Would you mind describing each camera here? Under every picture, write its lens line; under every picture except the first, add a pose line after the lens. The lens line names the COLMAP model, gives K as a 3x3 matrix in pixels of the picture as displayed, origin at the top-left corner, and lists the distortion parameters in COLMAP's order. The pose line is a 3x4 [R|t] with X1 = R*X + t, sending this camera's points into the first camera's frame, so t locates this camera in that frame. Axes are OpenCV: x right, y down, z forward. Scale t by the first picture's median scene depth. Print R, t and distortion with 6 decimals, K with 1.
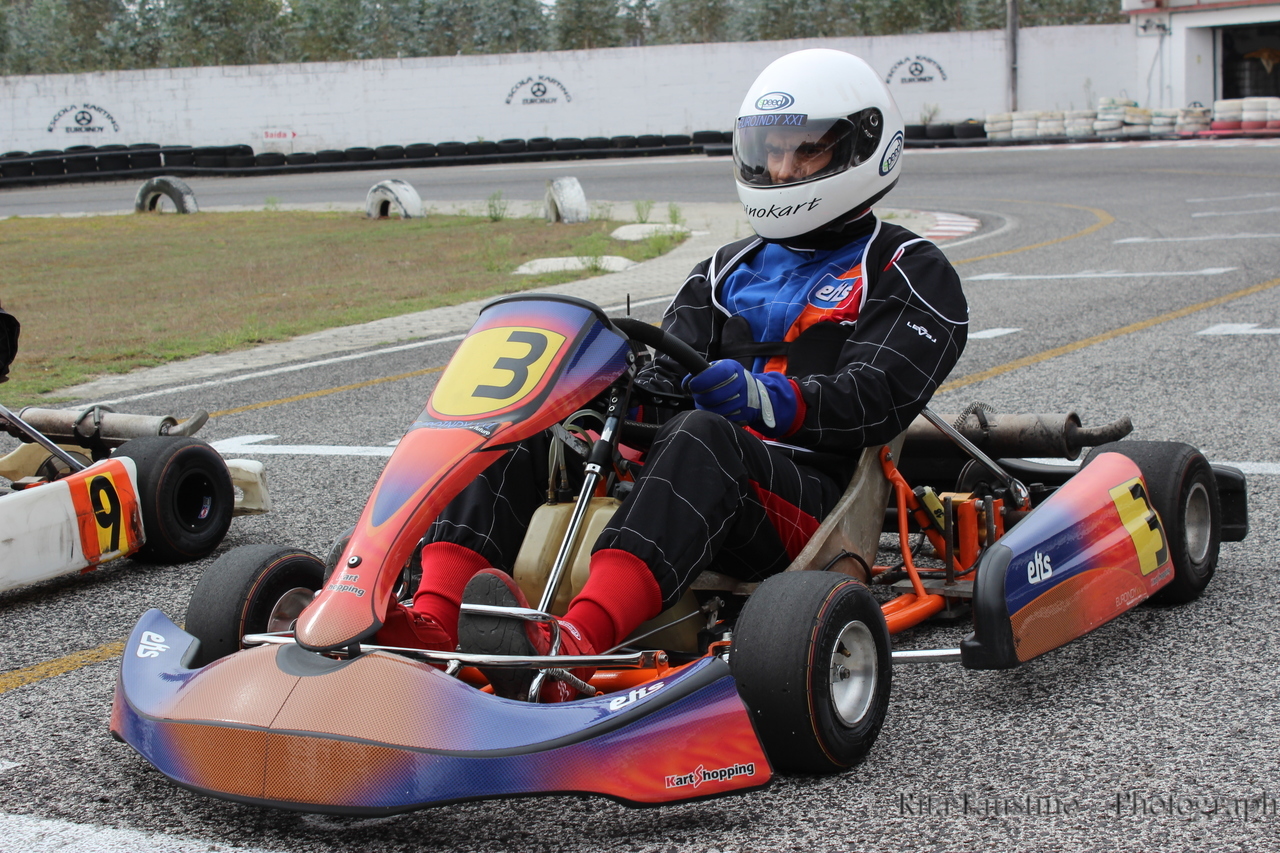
lens RADIAL K [[2256.1, 0, 640.0], [0, 2256.1, 426.5], [0, 0, 1]] dist [-0.011479, 0.155224]
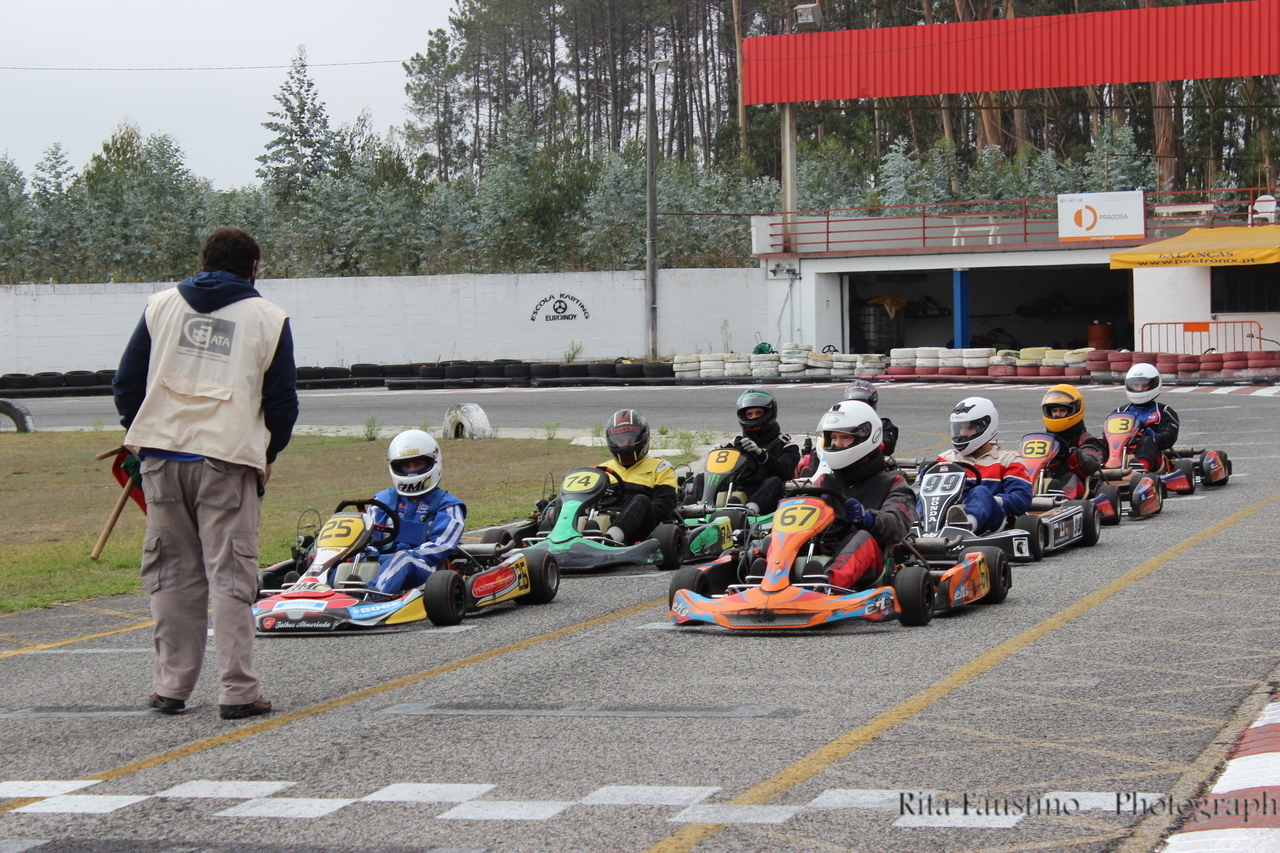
lens RADIAL K [[3136.3, 0, 687.0], [0, 3136.3, 425.6], [0, 0, 1]] dist [0.064261, 0.581270]
pose [[0.967436, 0.014642, 0.252690, -0.183320], [0.013216, 0.994042, -0.108197, 0.047819], [-0.252769, 0.108013, 0.961479, -0.366713]]
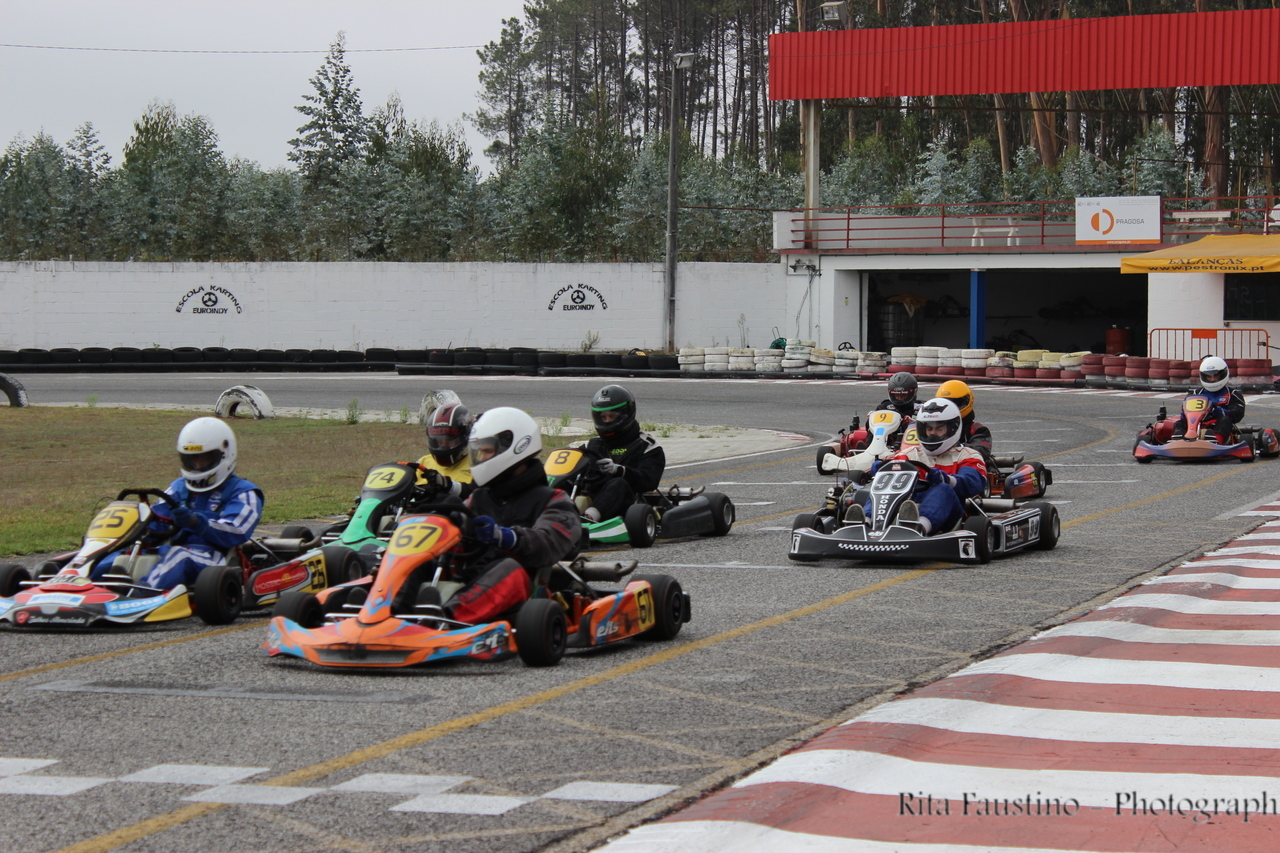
lens RADIAL K [[3128.6, 0, 671.7], [0, 3128.6, 400.3], [0, 0, 1]] dist [0.100921, 0.218370]
pose [[0.973826, 0.042411, 0.223304, -0.154749], [-0.017198, 0.993371, -0.113662, 0.048044], [-0.226644, 0.106847, 0.968099, -0.377259]]
